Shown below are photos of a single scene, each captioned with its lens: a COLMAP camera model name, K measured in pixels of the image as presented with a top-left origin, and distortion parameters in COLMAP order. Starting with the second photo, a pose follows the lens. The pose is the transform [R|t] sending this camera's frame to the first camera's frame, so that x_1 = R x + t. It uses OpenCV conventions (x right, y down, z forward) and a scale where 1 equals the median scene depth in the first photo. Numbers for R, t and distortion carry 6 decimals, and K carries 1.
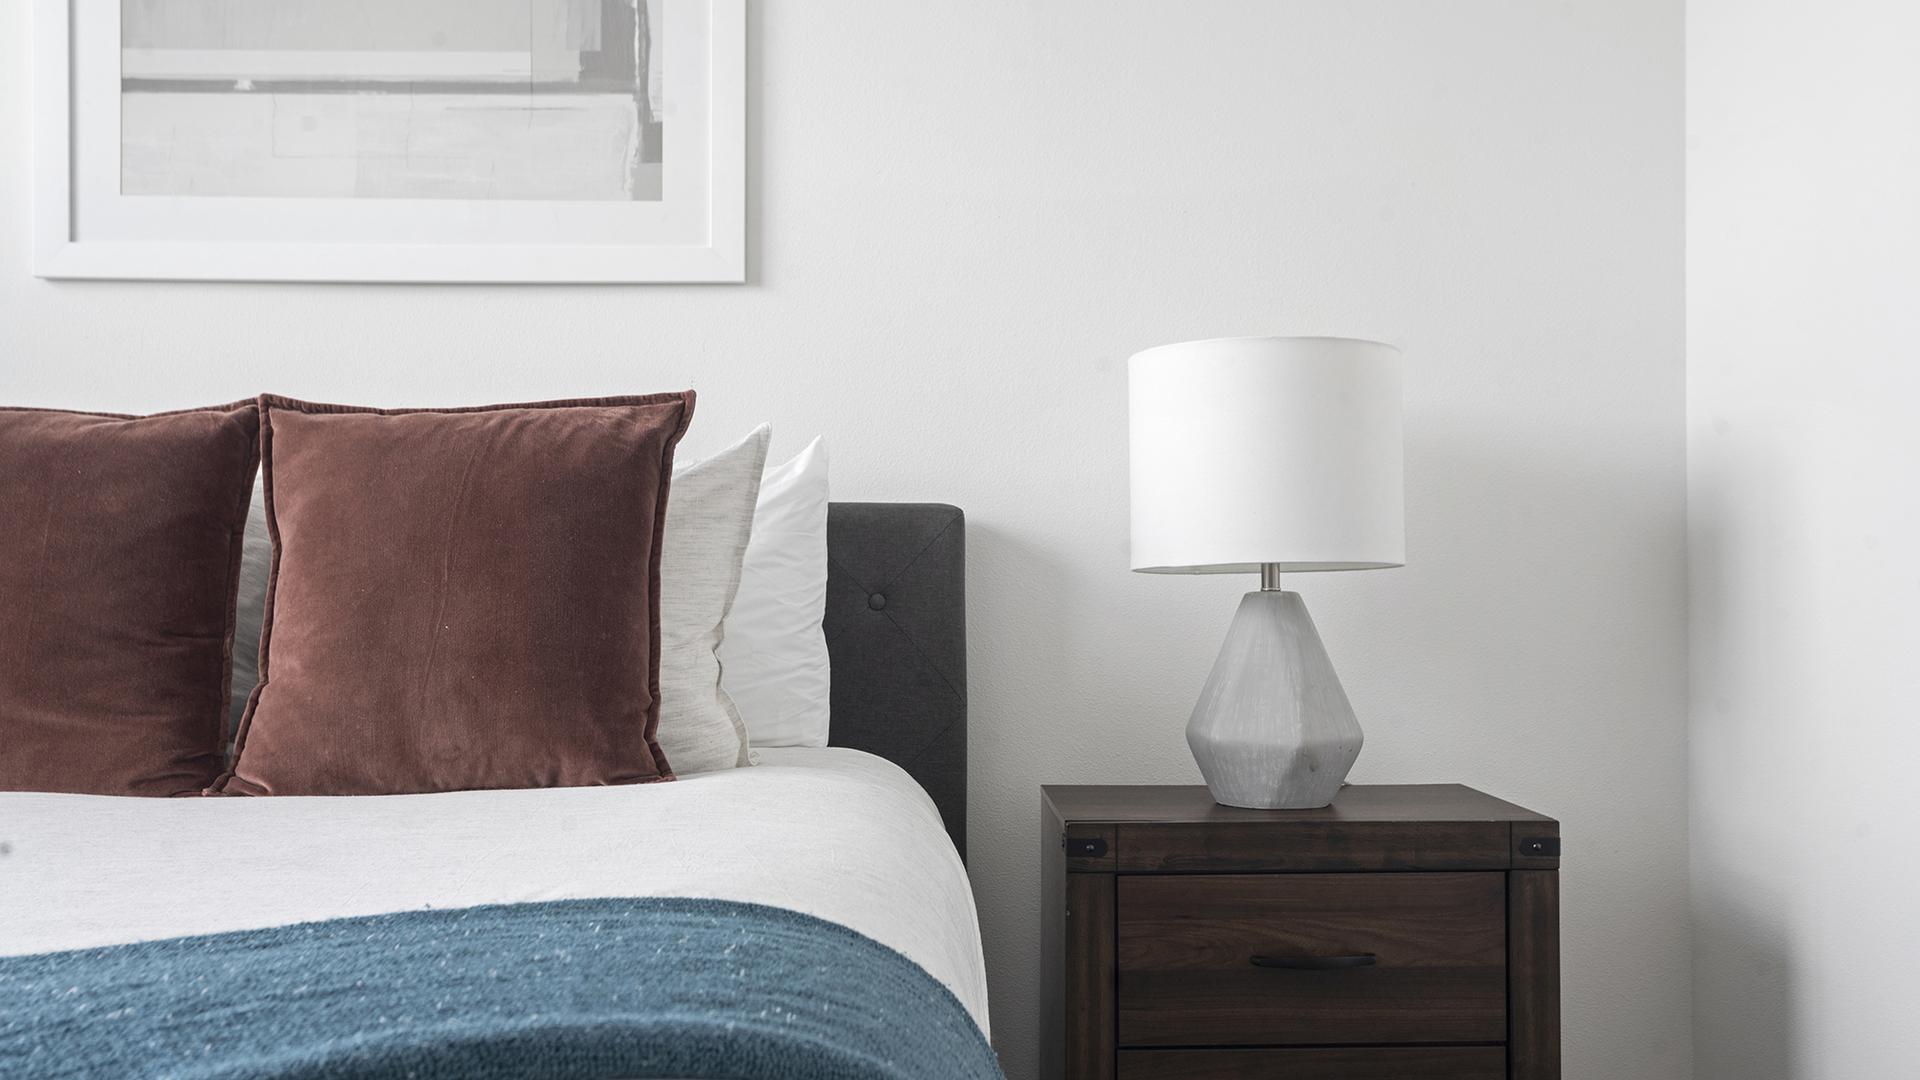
lens RADIAL K [[2016.5, 0, 960.0], [0, 2016.5, 540.0], [0, 0, 1]] dist [0.020747, 0.023963]
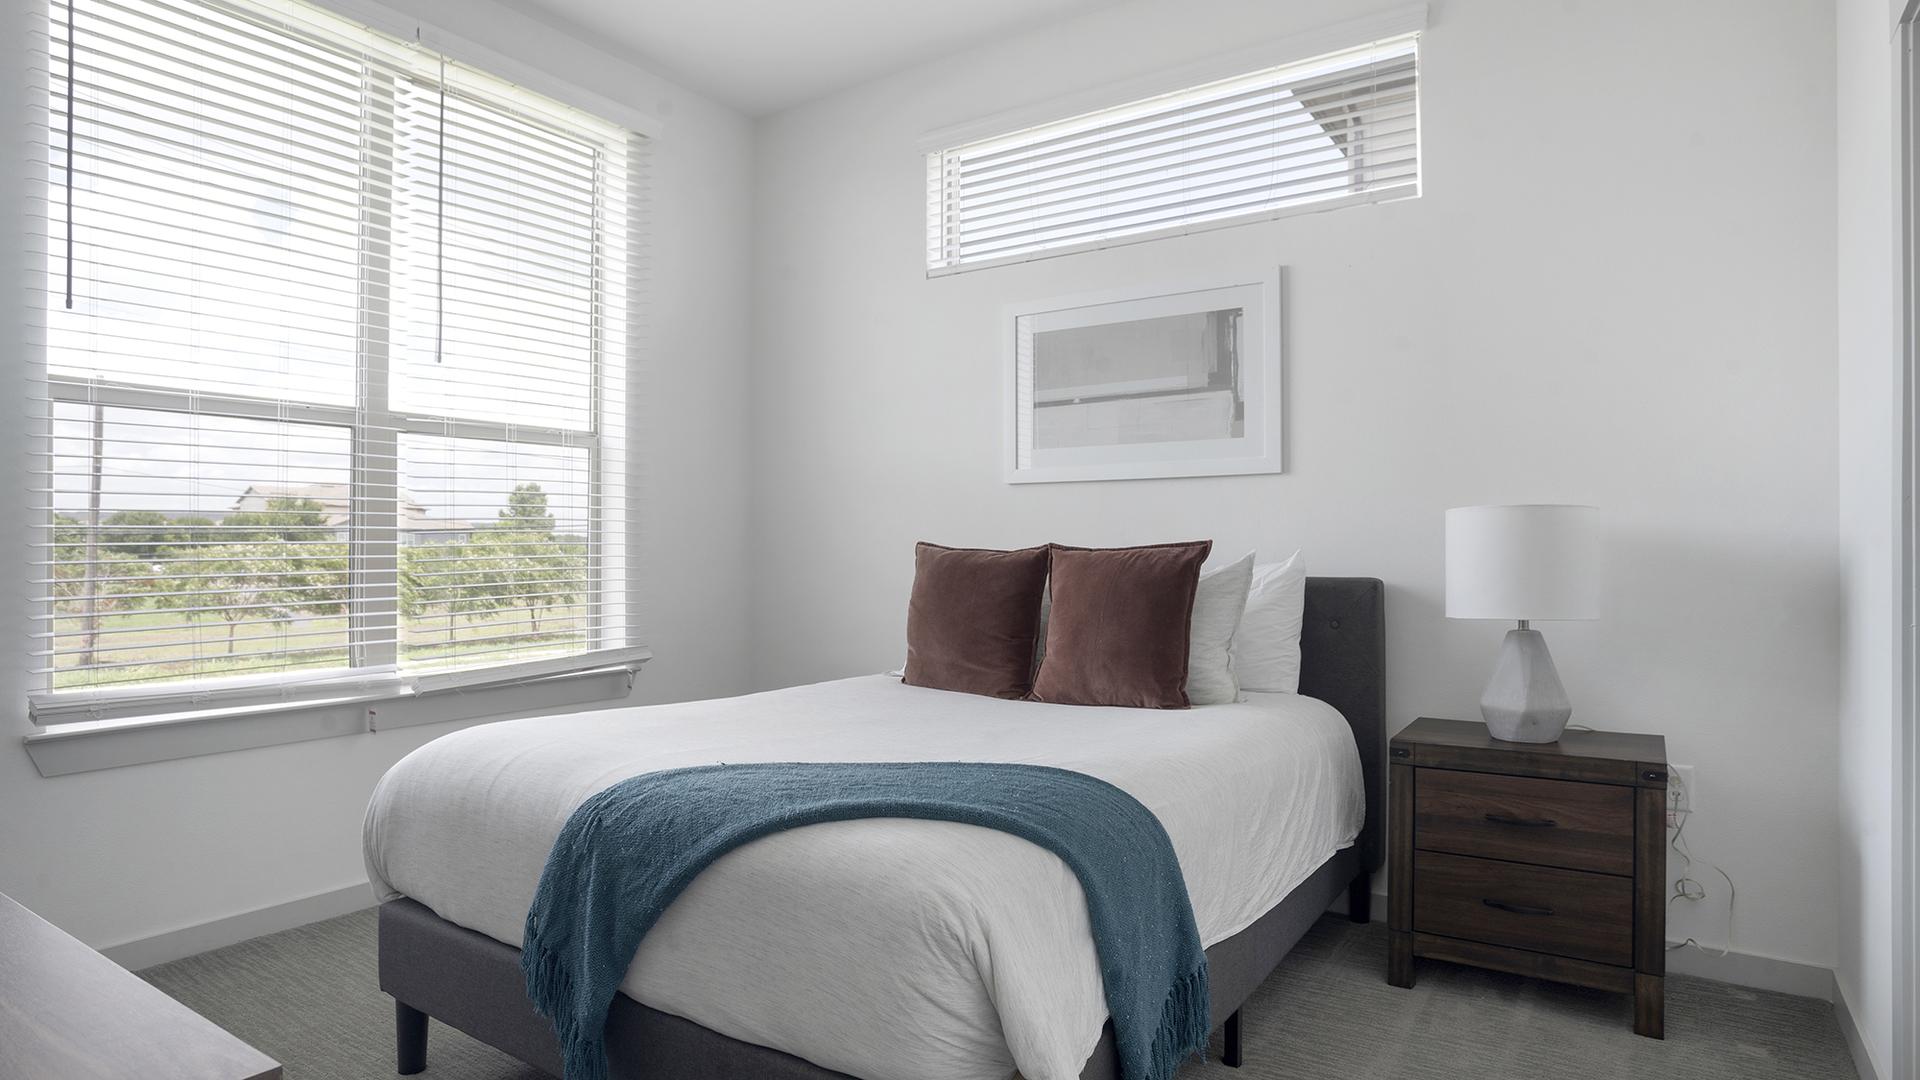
lens RADIAL K [[1108.8, 0, 960.0], [0, 1108.8, 540.0], [0, 0, 1]] dist [-0.005414, -0.000150]
pose [[0.820835, -0.006558, -0.571128, 0.346594], [0.014791, 0.999843, 0.009778, -0.087195], [0.570974, -0.016474, 0.820803, -0.206397]]
